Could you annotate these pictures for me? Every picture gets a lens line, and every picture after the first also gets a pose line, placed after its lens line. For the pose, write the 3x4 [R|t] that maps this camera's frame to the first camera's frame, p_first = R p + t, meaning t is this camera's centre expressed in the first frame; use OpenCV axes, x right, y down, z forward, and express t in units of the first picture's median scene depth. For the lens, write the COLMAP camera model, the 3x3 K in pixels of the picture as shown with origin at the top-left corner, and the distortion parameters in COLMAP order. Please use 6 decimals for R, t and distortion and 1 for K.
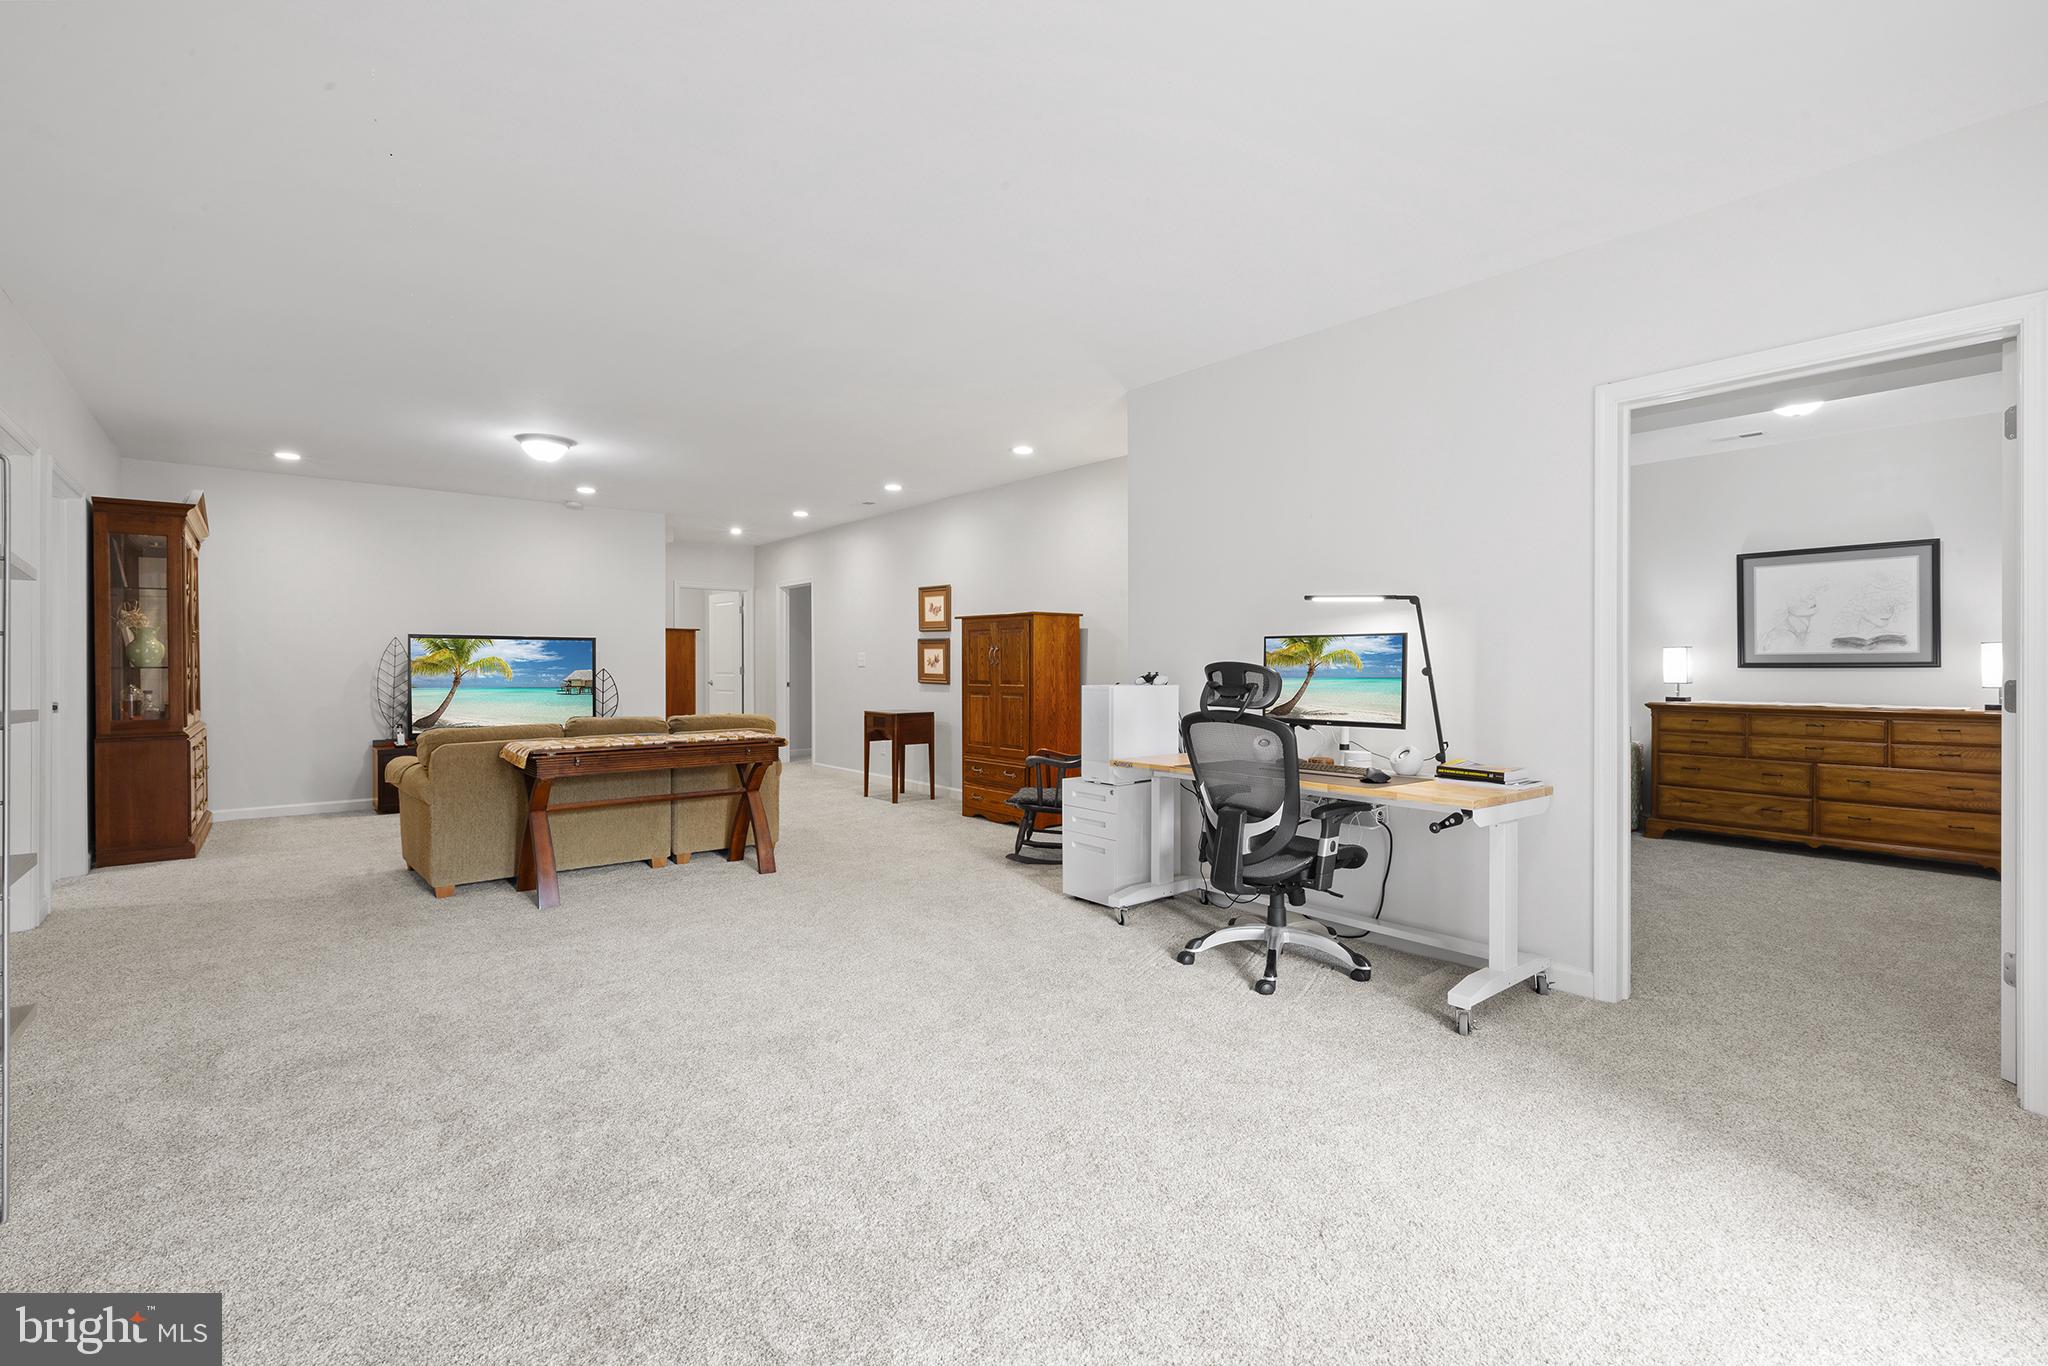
lens RADIAL K [[921.2, 0, 1017.7], [0, 921.2, 666.1], [0, 0, 1]] dist [0.007070, -0.000586]
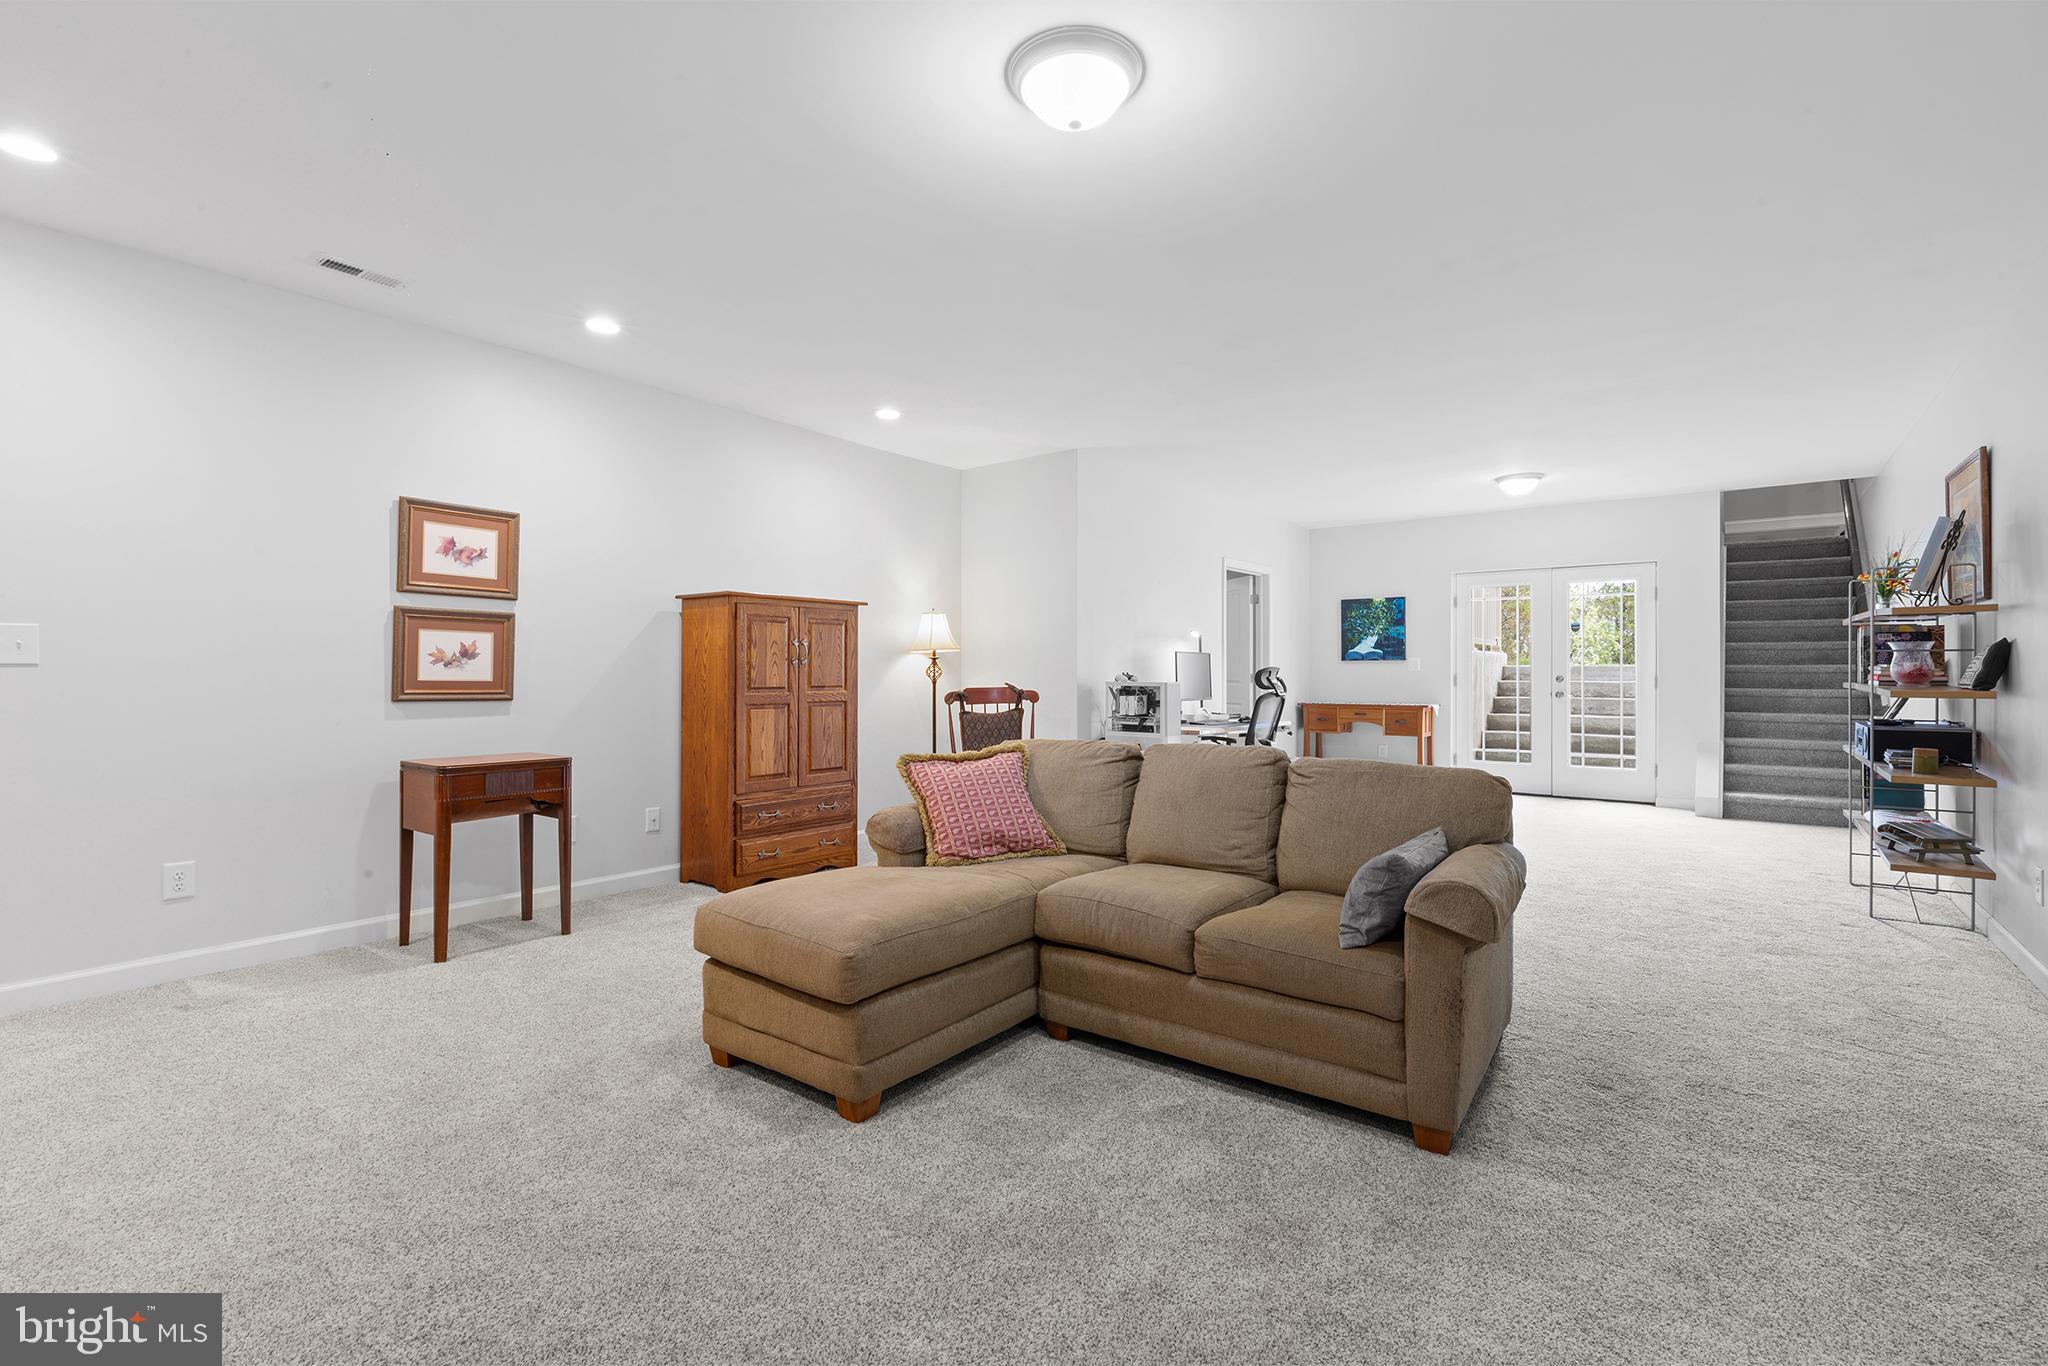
lens RADIAL K [[921.2, 0, 1019.8], [0, 921.2, 675.4], [0, 0, 1]] dist [0.007070, -0.000586]
pose [[-0.246775, -0.005266, 0.969059, -1.441719], [-0.004162, 0.999982, 0.004374, 0.003959], [-0.969064, -0.002954, -0.246792, 1.843397]]
